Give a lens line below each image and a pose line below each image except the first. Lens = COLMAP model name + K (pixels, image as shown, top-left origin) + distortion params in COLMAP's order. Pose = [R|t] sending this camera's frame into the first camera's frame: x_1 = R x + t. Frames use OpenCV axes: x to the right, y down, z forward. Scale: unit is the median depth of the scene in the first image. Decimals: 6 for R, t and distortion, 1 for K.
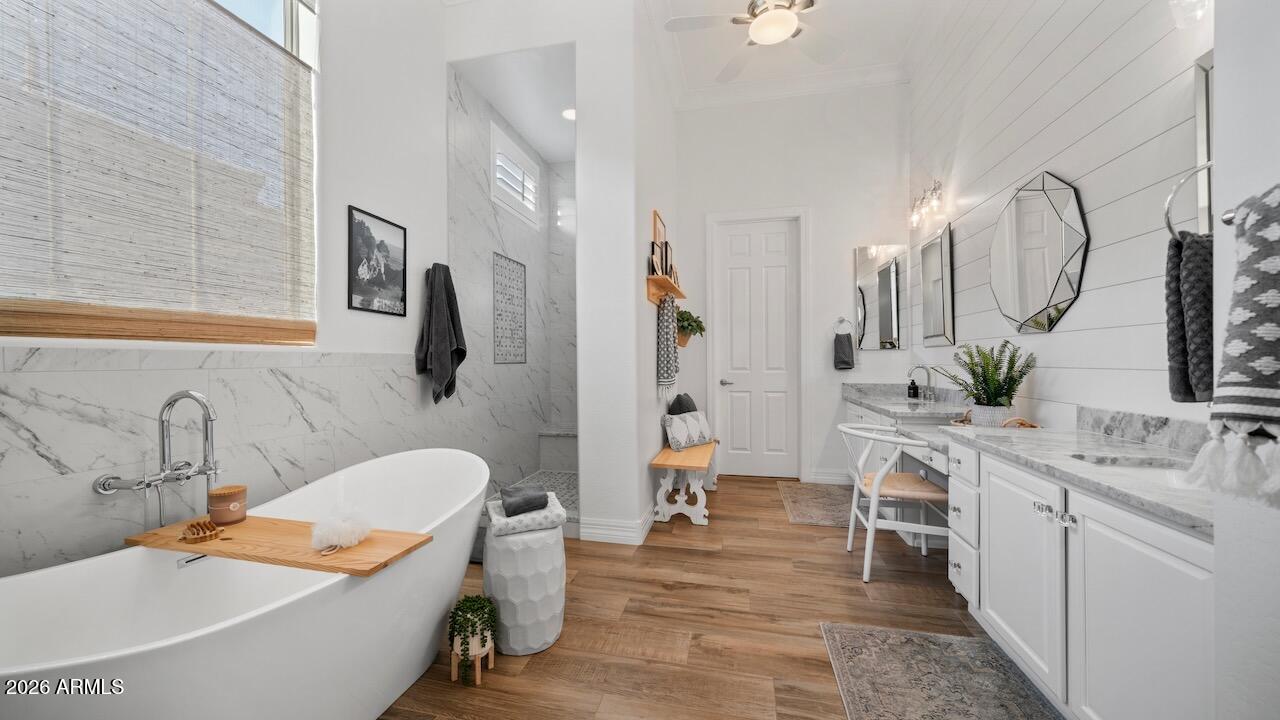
lens RADIAL K [[495.7, 0, 609.1], [0, 495.7, 363.7], [0, 0, 1]] dist [0.003416, 0.000155]
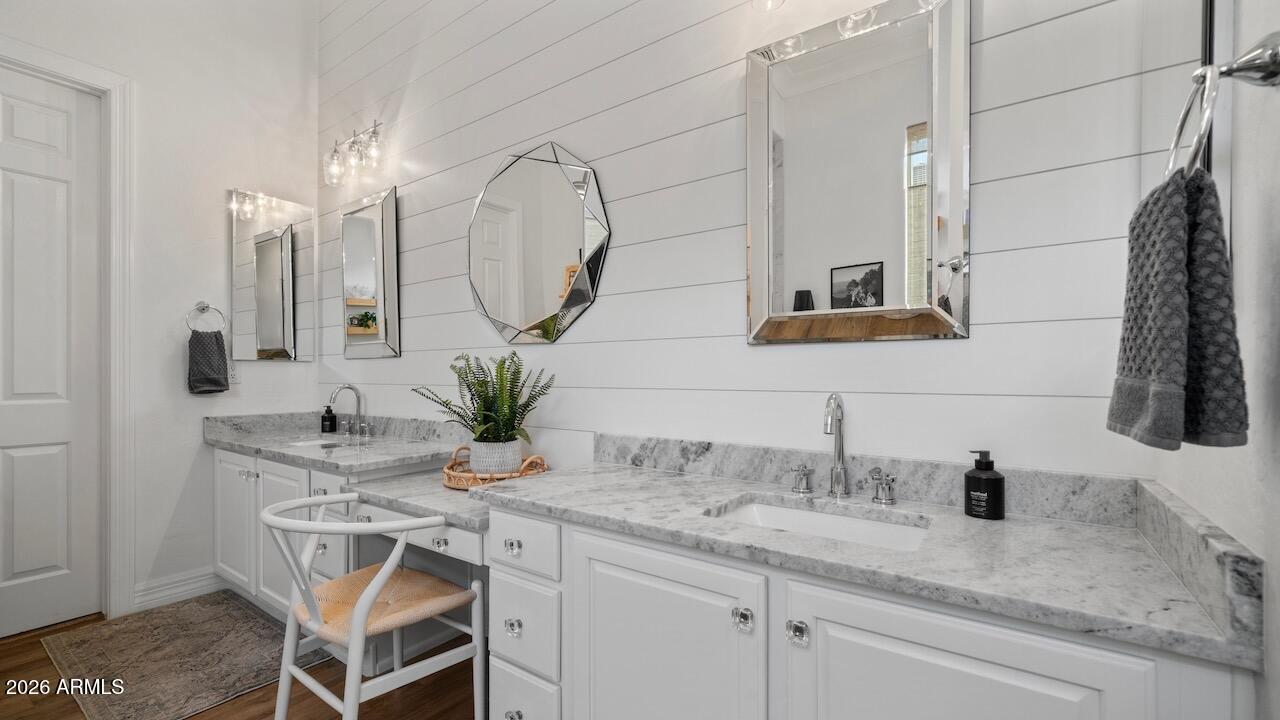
lens RADIAL K [[519.3, 0, 636.2], [0, 519.3, 375.7], [0, 0, 1]] dist [-0.006035, 0.001123]
pose [[0.340470, 0.004153, 0.940246, 0.099606], [0.004271, 0.999973, -0.005964, -0.004037], [-0.940246, 0.006047, 0.340443, 0.421389]]
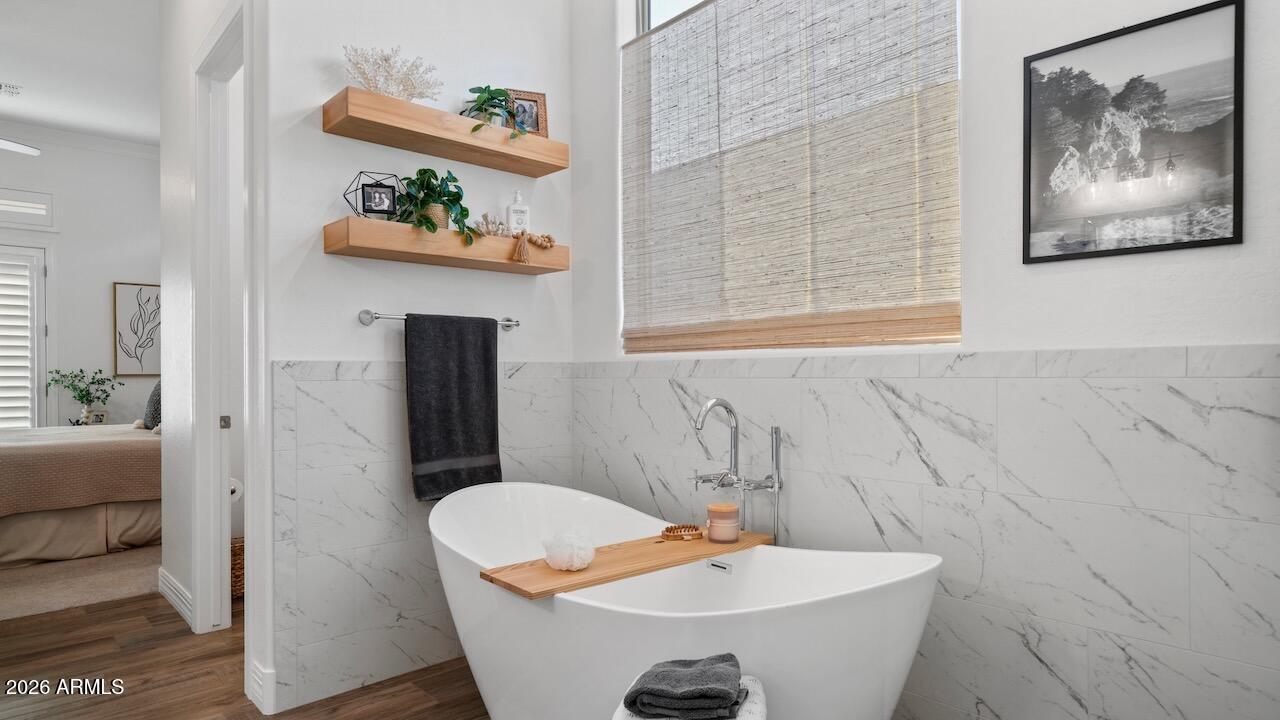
lens RADIAL K [[729.8, 0, 637.2], [0, 729.8, 372.4], [0, 0, 1]] dist [0.004816, -0.000722]
pose [[-0.544930, 0.014441, -0.838357, 0.409097], [0.008583, 0.999895, 0.011644, -0.015700], [0.838437, -0.000850, -0.544997, 1.379323]]
